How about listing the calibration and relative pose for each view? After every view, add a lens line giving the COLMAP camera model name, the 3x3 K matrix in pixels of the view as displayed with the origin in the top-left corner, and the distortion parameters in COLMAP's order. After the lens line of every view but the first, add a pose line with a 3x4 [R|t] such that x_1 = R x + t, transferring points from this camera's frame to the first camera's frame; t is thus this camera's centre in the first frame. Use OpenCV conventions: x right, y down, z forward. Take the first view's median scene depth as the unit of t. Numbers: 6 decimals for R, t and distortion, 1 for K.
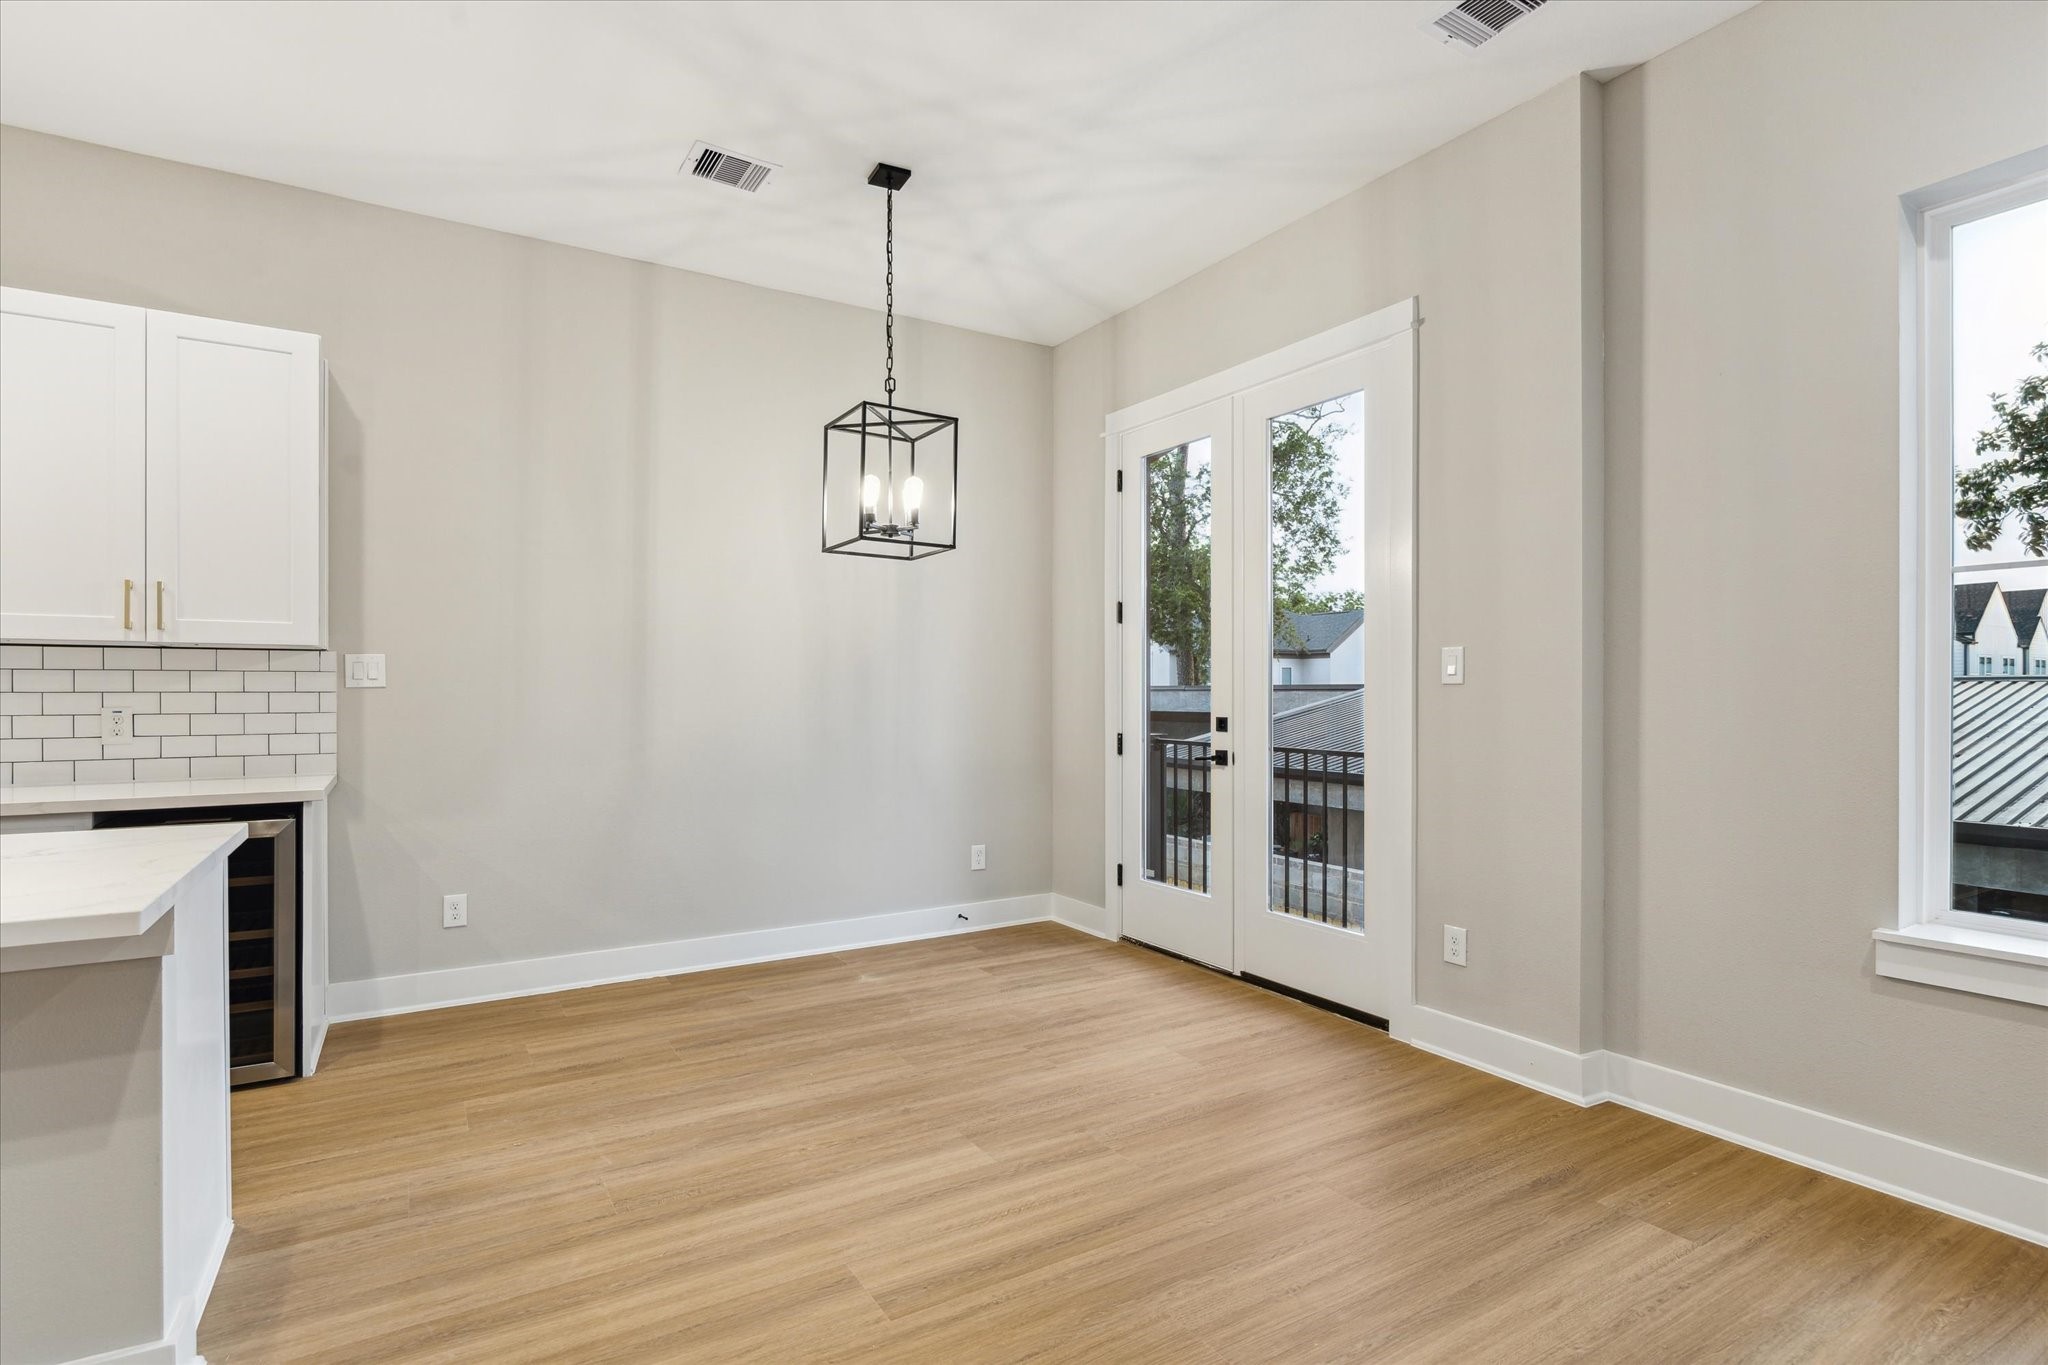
lens RADIAL K [[992.5, 0, 1019.8], [0, 992.5, 690.5], [0, 0, 1]] dist [-0.002821, 0.000092]
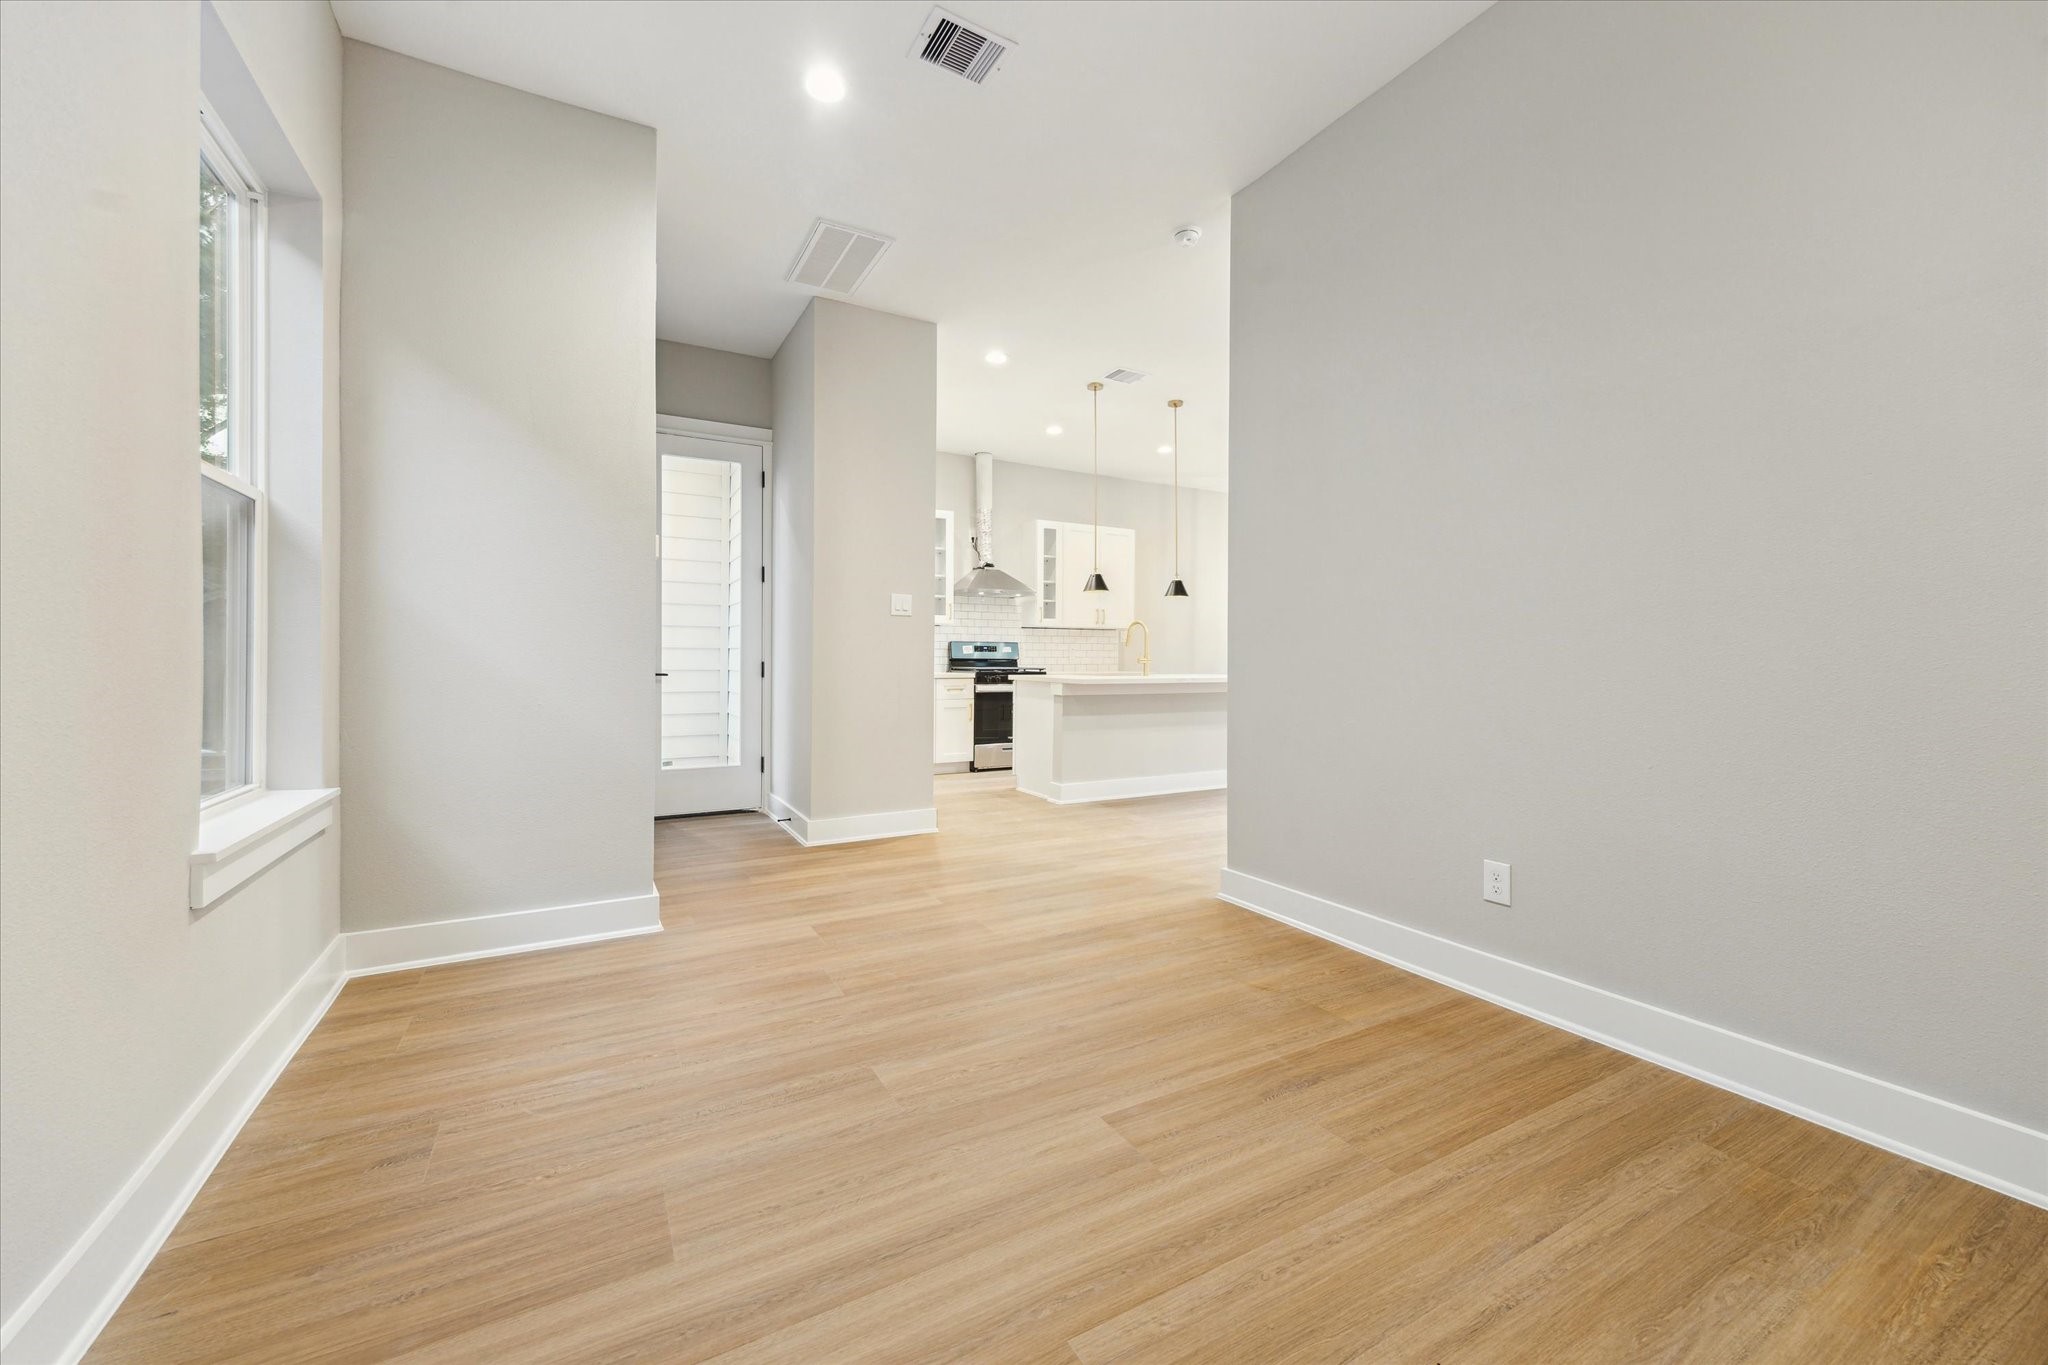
lens RADIAL K [[804.0, 0, 1000.4], [0, 804.0, 659.9], [0, 0, 1]] dist [0.017803, 0.000037]
pose [[0.998411, 0.004010, -0.056215, -1.018782], [-0.003872, 0.999989, 0.002573, 0.049773], [0.056225, -0.002351, 0.998415, -1.615976]]
